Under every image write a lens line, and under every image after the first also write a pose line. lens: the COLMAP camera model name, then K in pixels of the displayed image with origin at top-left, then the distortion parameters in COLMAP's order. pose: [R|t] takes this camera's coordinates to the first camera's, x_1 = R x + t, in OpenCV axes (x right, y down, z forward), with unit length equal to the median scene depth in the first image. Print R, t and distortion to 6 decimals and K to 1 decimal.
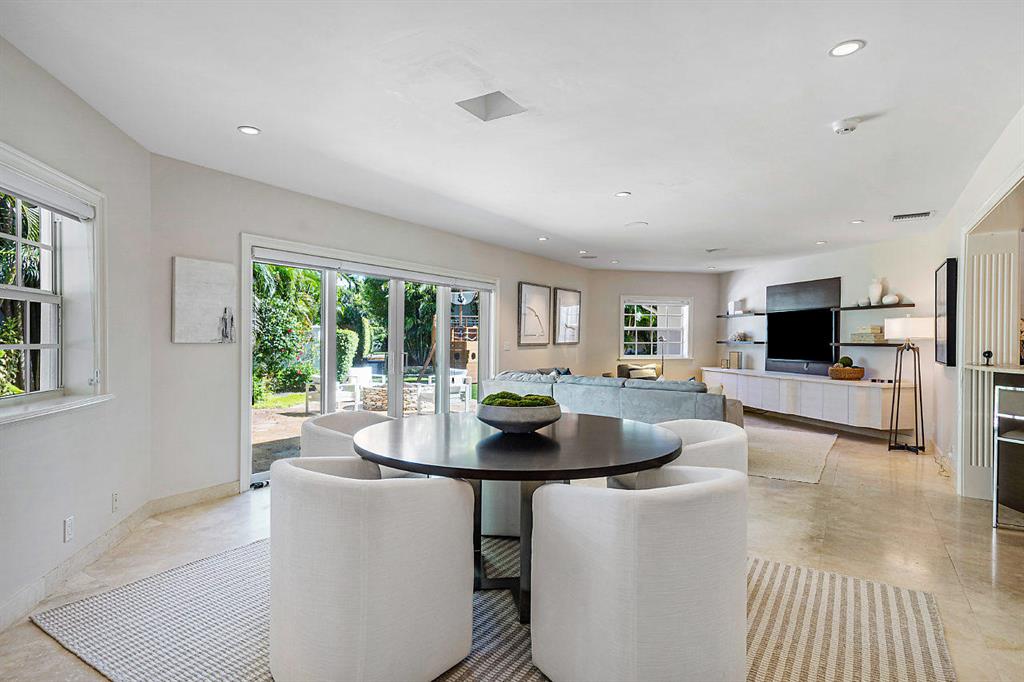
lens RADIAL K [[536.7, 0, 515.5], [0, 536.7, 348.2], [0, 0, 1]] dist [0.002142, 0.000898]
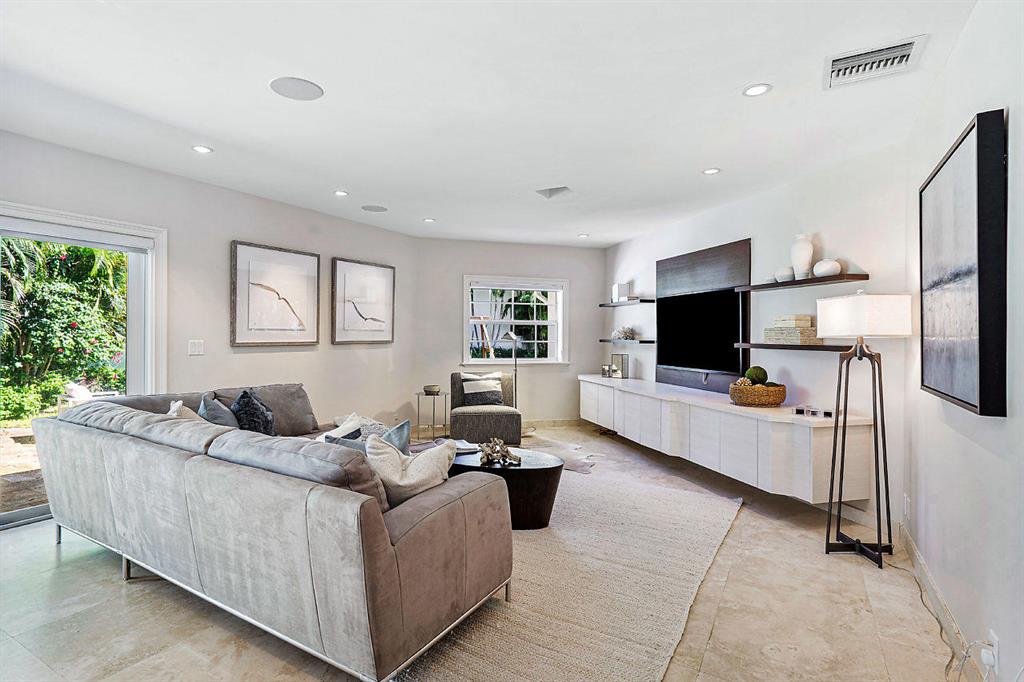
lens RADIAL K [[502.1, 0, 508.8], [0, 502.1, 331.5], [0, 0, 1]] dist [-0.009450, 0.000048]
pose [[0.999449, 0.003592, 0.032994, 0.317428], [-0.002713, 0.999642, -0.026628, -0.007419], [-0.033077, 0.026524, 0.999101, 0.446908]]
